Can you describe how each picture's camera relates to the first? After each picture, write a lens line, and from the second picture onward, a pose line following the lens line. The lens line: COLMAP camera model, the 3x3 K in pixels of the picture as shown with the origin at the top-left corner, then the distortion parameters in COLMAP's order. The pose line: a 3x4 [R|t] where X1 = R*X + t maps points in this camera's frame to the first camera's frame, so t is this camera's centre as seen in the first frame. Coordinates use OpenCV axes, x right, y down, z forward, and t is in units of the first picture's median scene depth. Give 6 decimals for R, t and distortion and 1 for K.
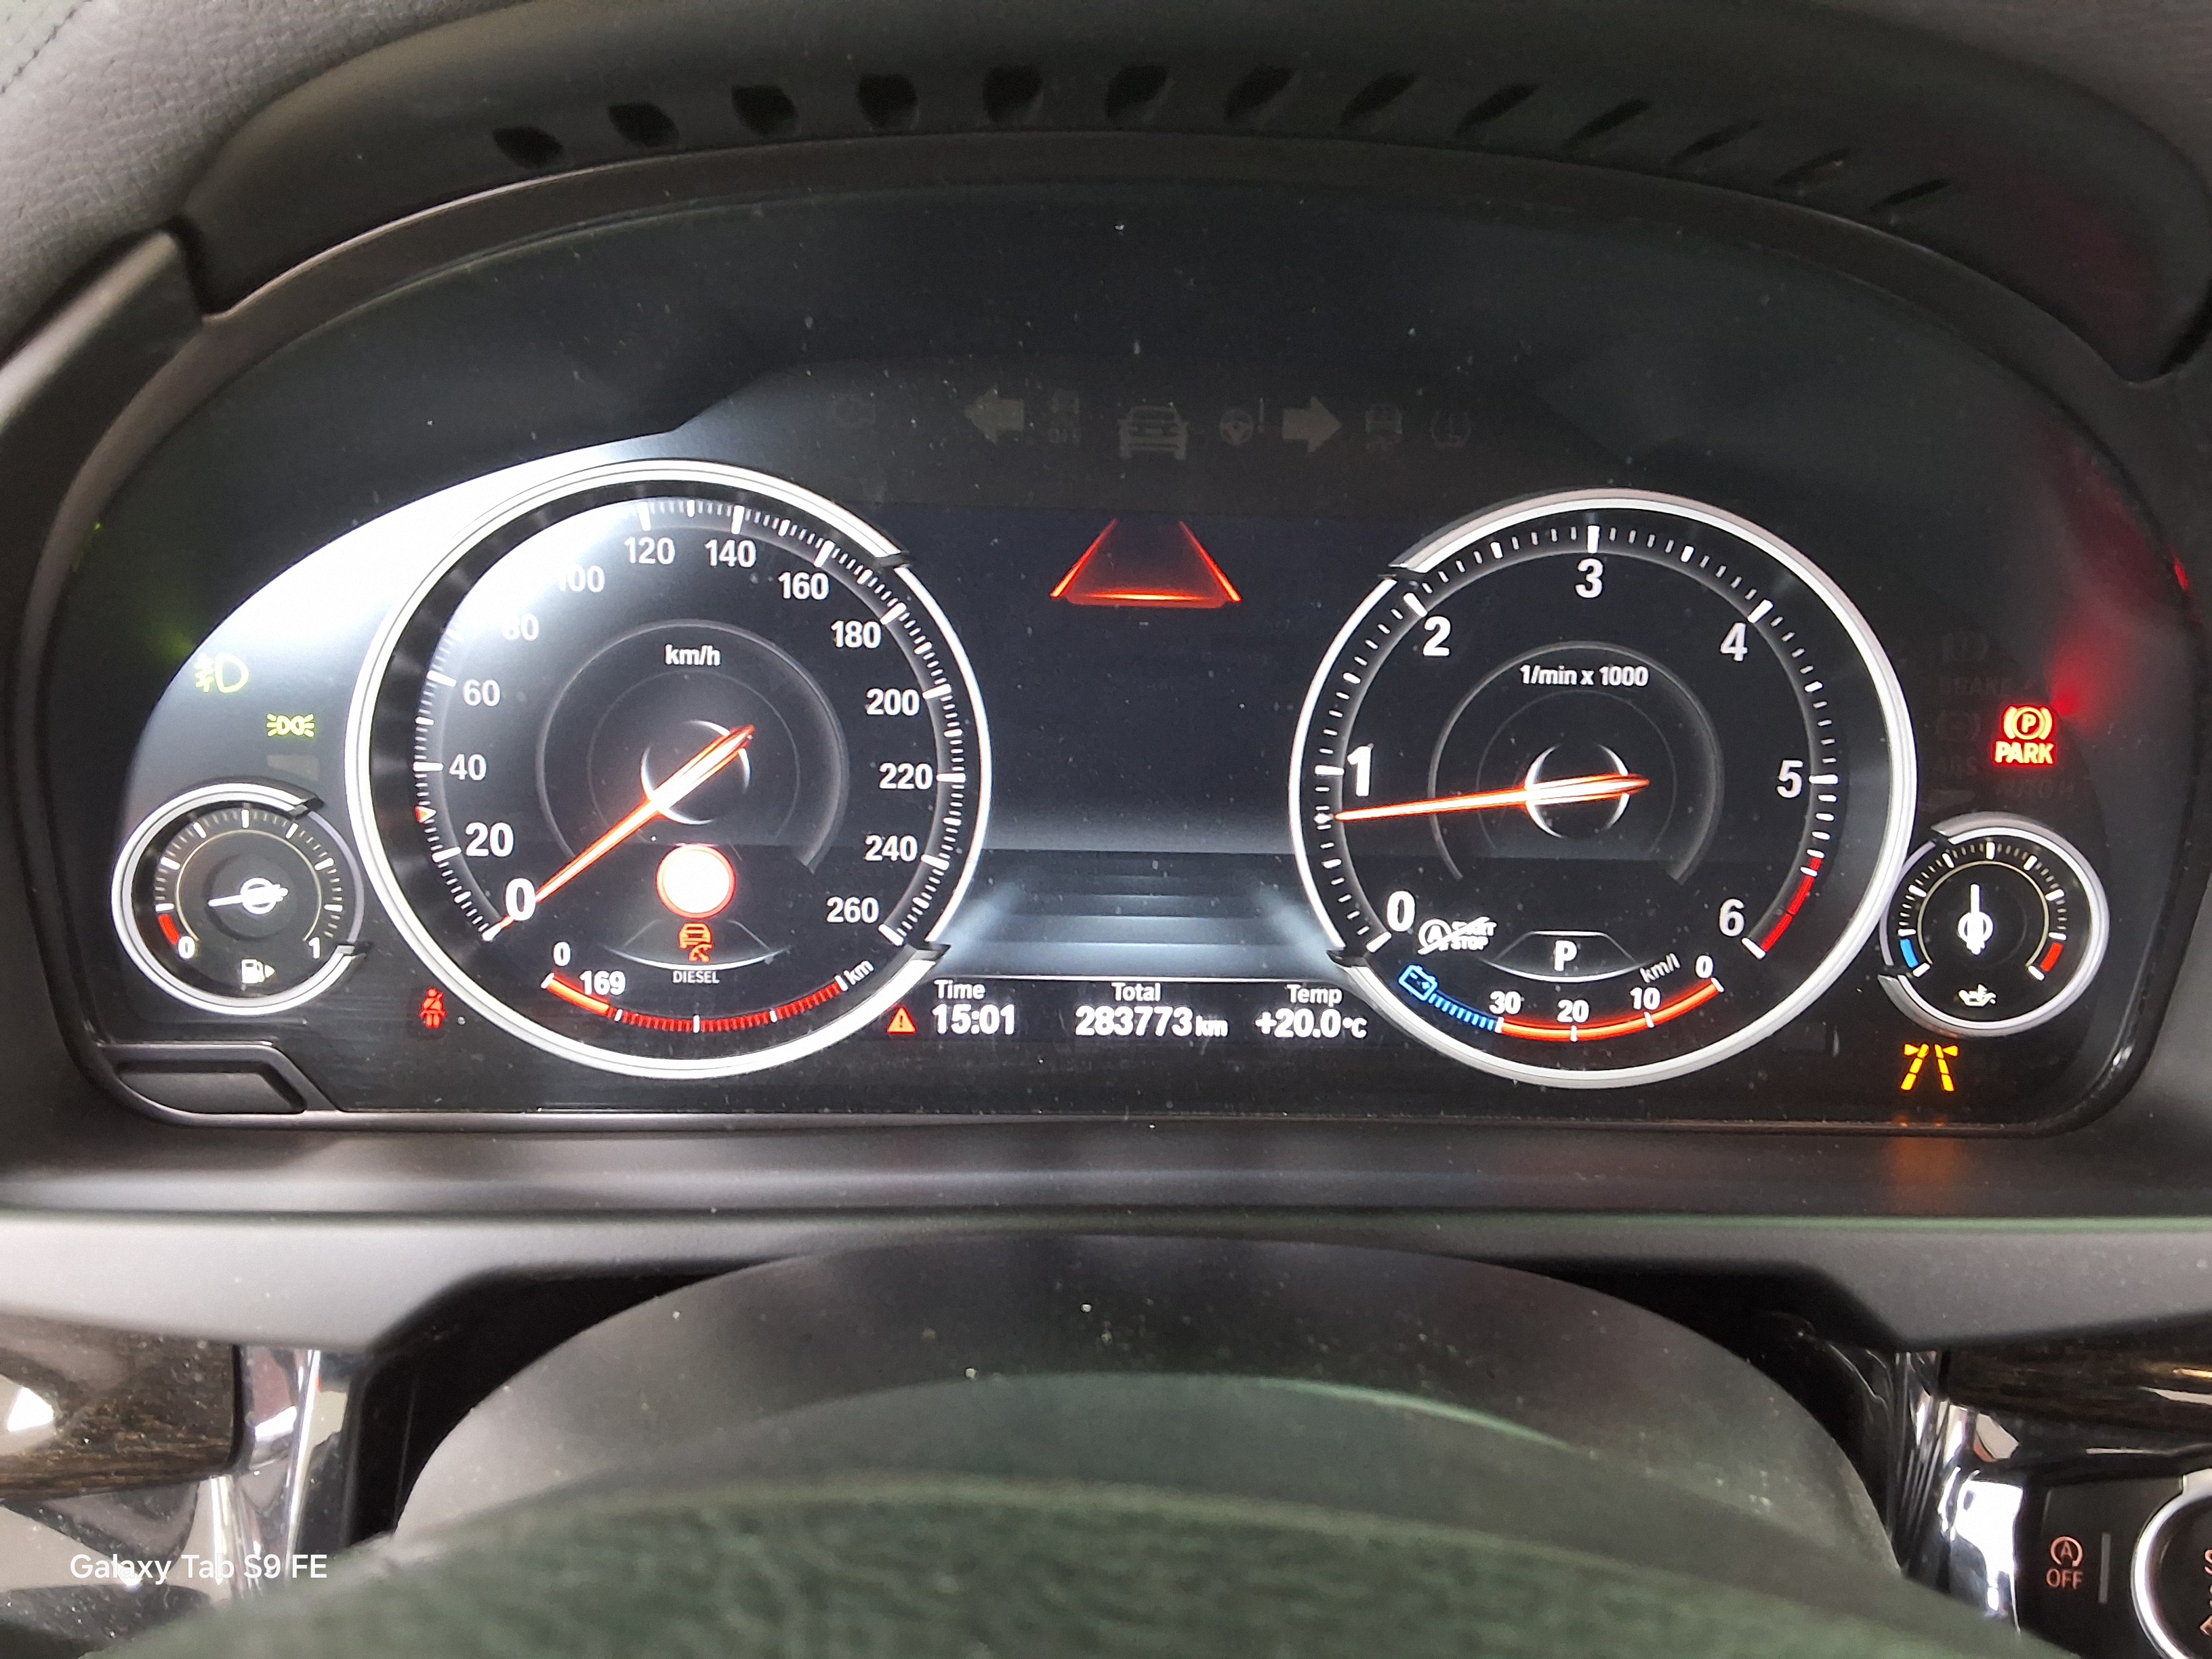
lens RADIAL K [[1784.7, 0, 1094.5], [0, 1784.7, 836.4], [0, 0, 1]] dist [0.128555, -0.218995]
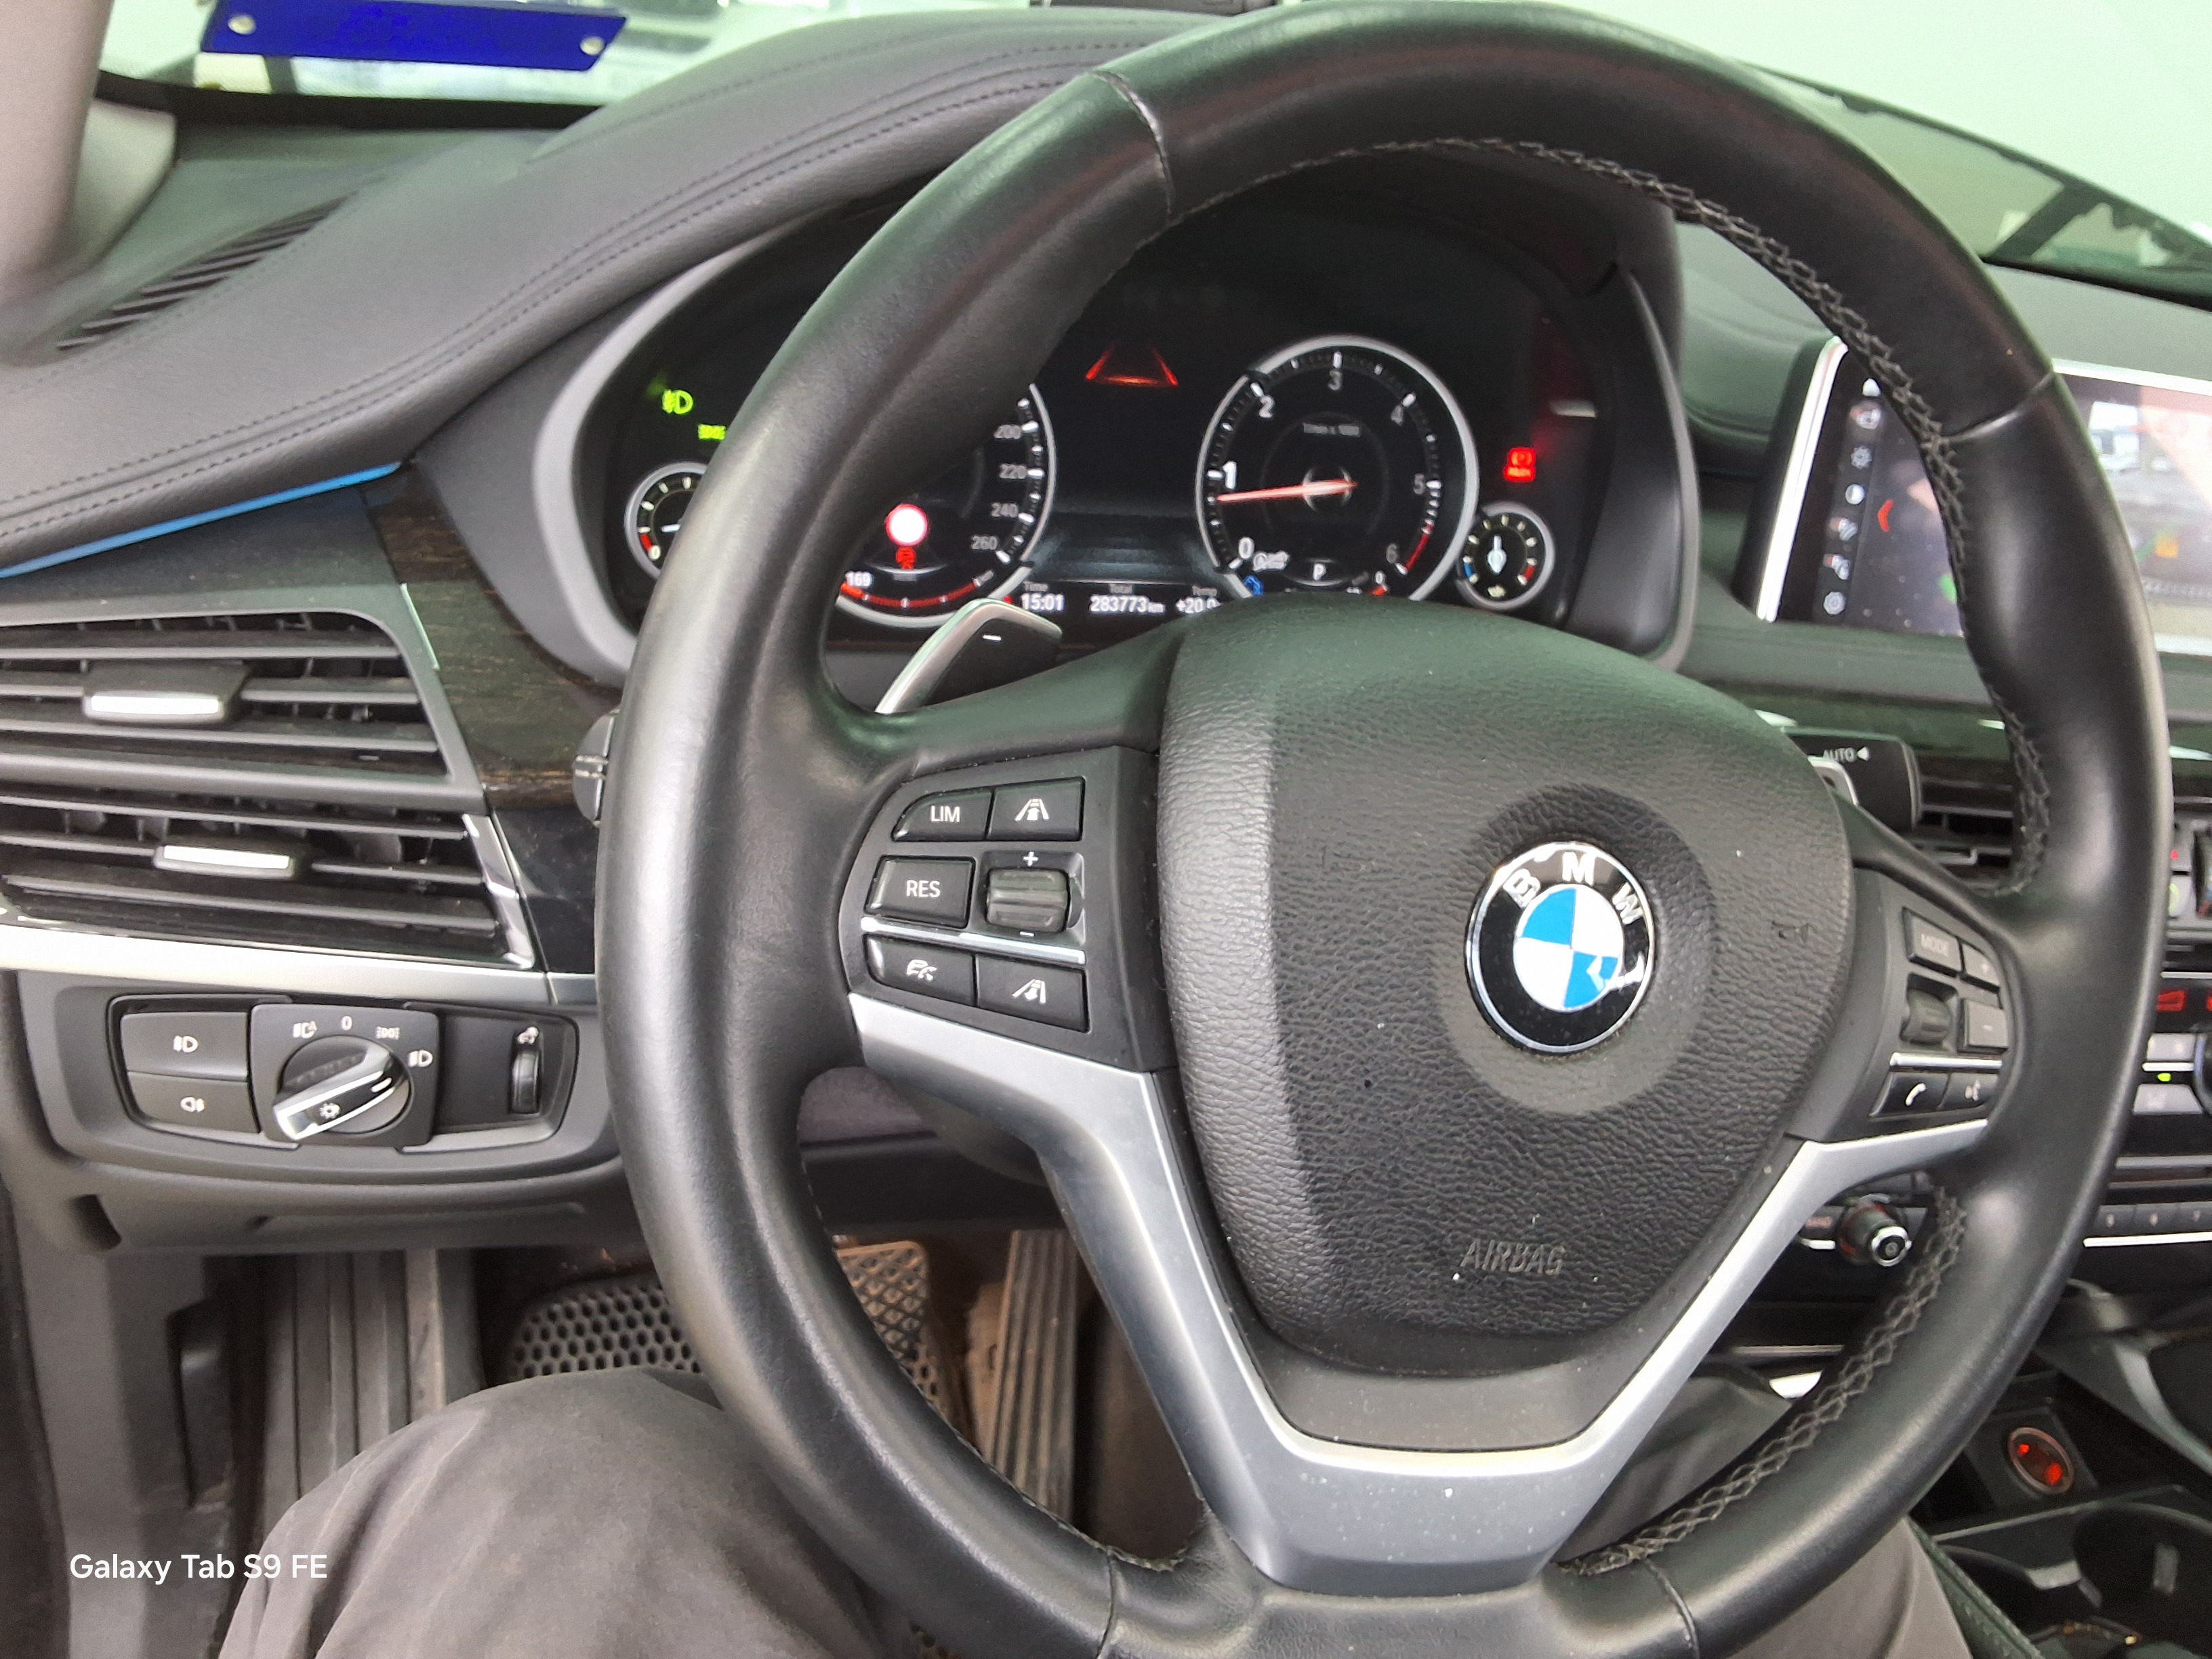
lens RADIAL K [[1784.7, 0, 1094.5], [0, 1784.7, 836.4], [0, 0, 1]] dist [0.128555, -0.218995]
pose [[0.953457, -0.037566, 0.299179, -0.604743], [0.011051, 0.995896, 0.089831, 0.181825], [-0.301326, -0.082344, 0.949959, -0.879381]]
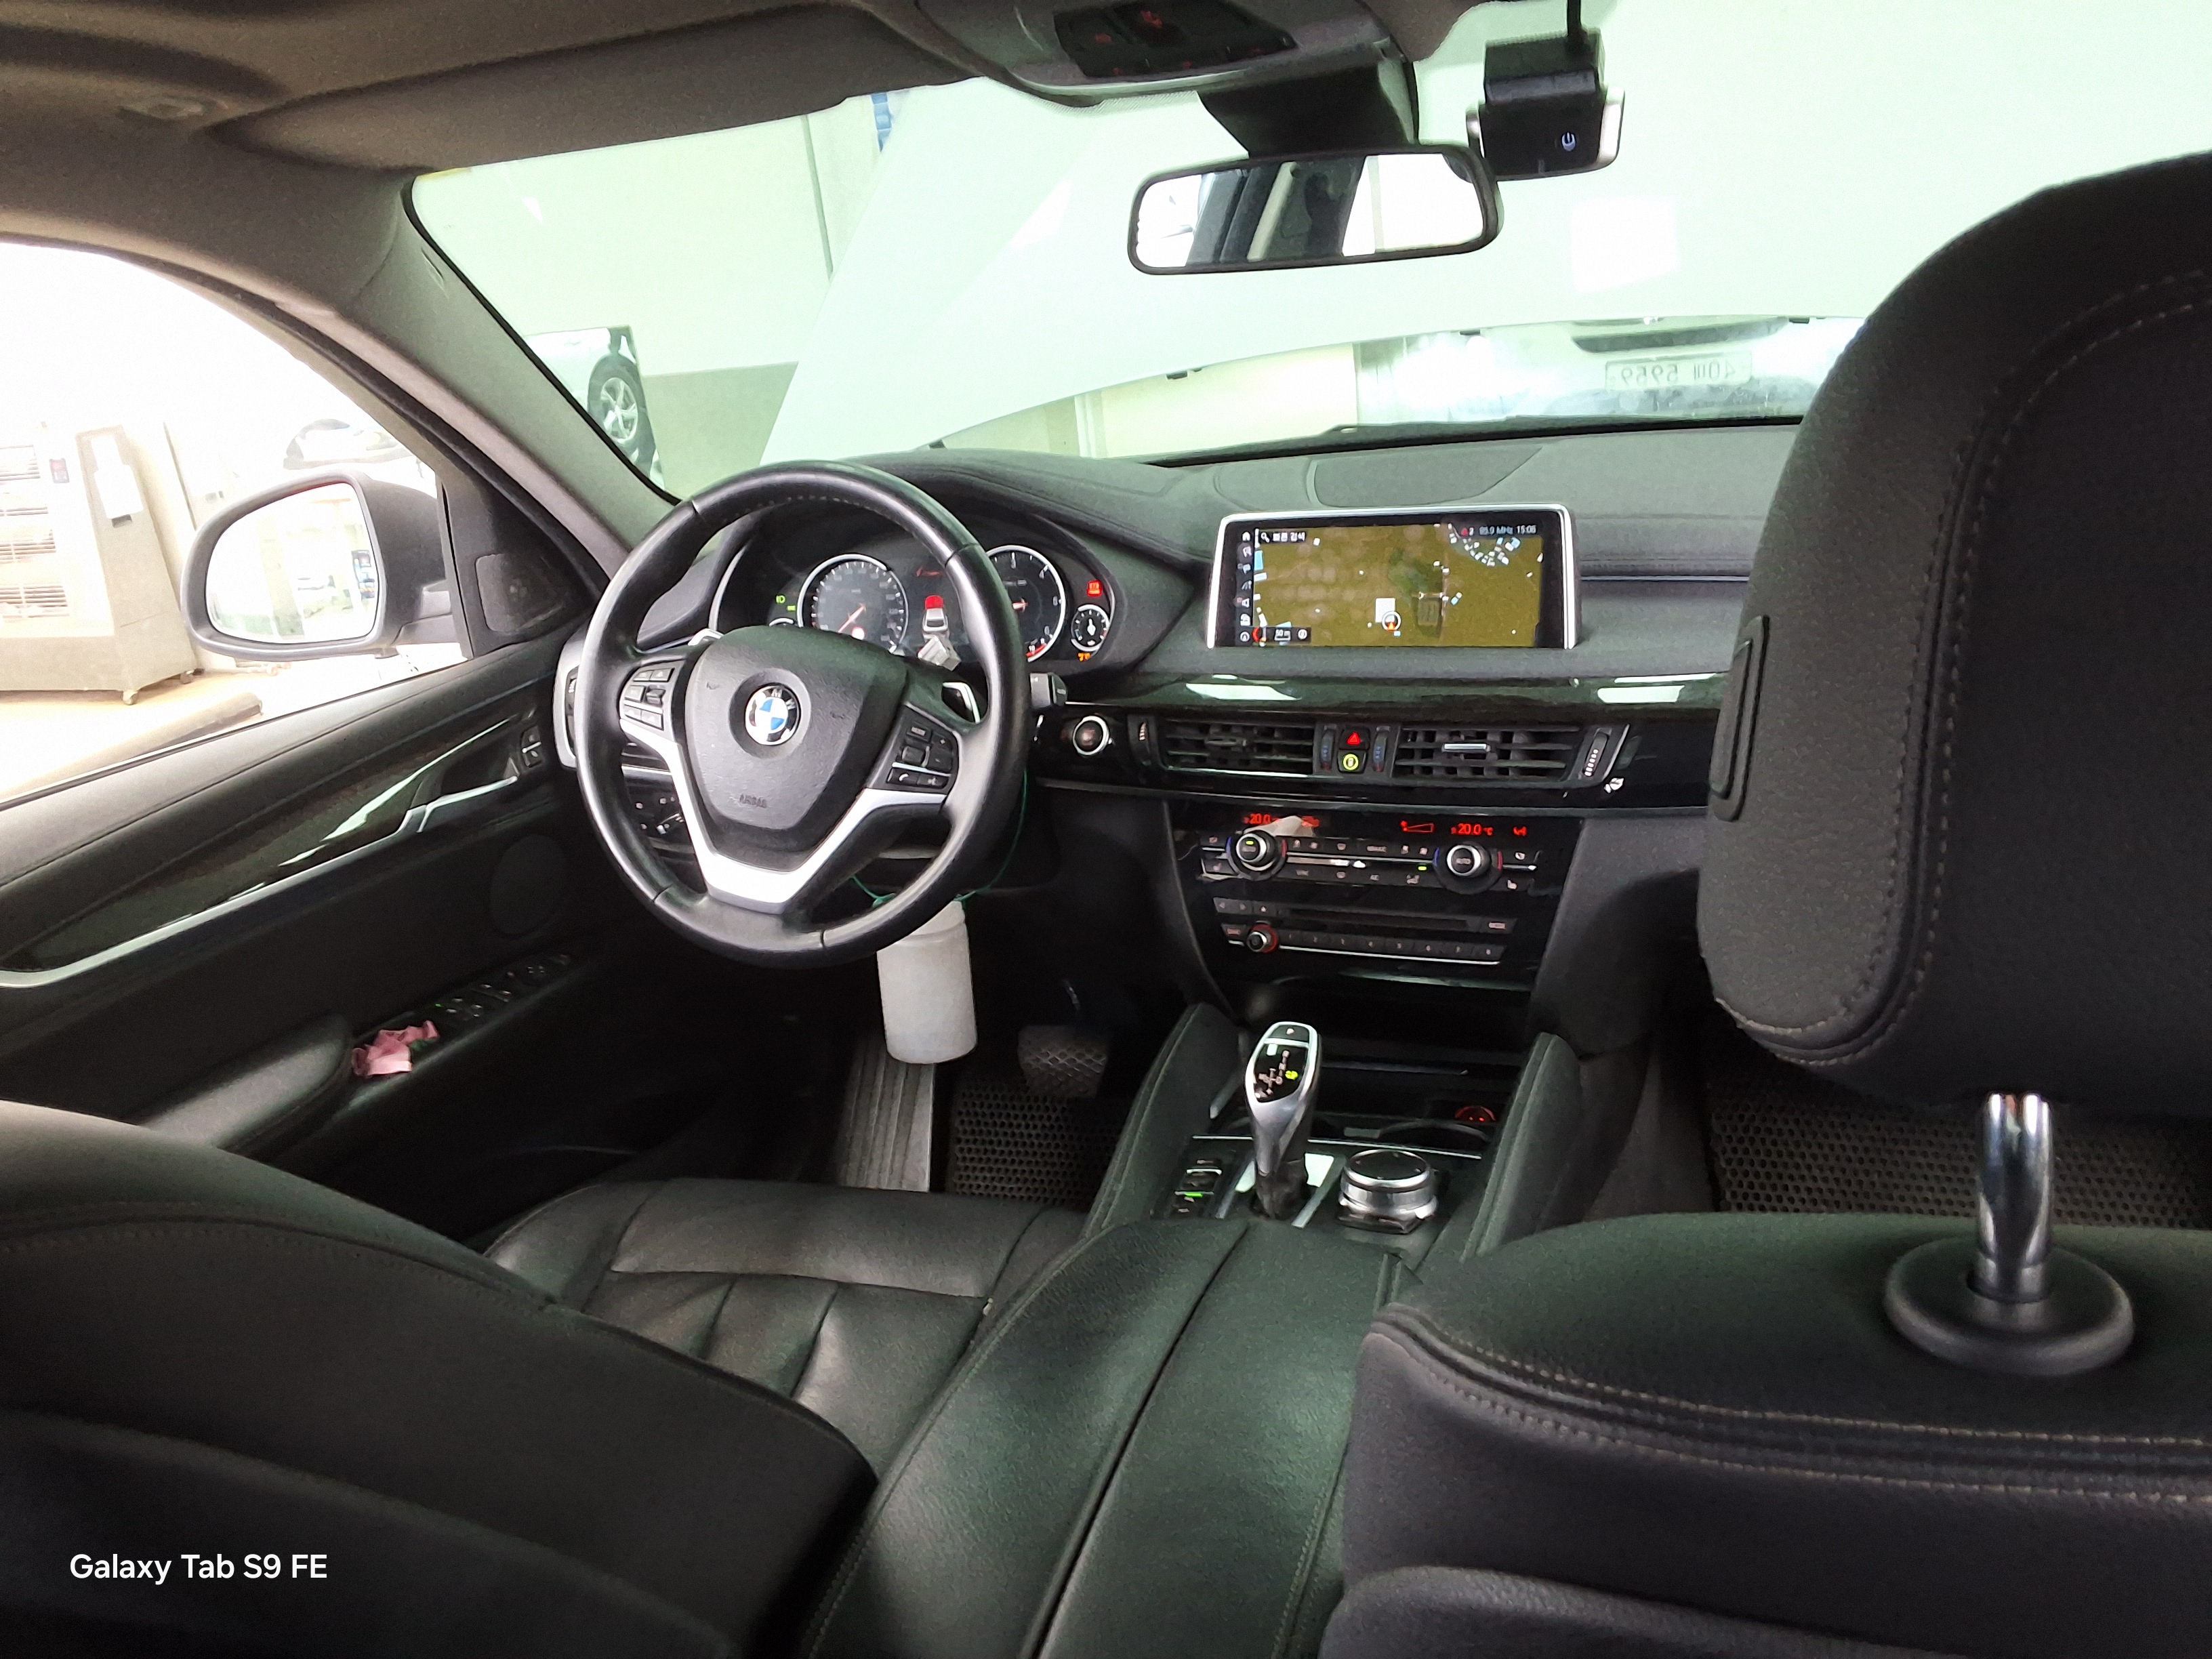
lens RADIAL K [[1784.7, 0, 1094.5], [0, 1784.7, 836.4], [0, 0, 1]] dist [0.128555, -0.218995]
pose [[0.914930, -0.021108, -0.403059, 2.466164], [-0.000627, 0.998556, -0.053716, 0.881356], [0.403611, 0.049399, 0.913596, -3.420103]]
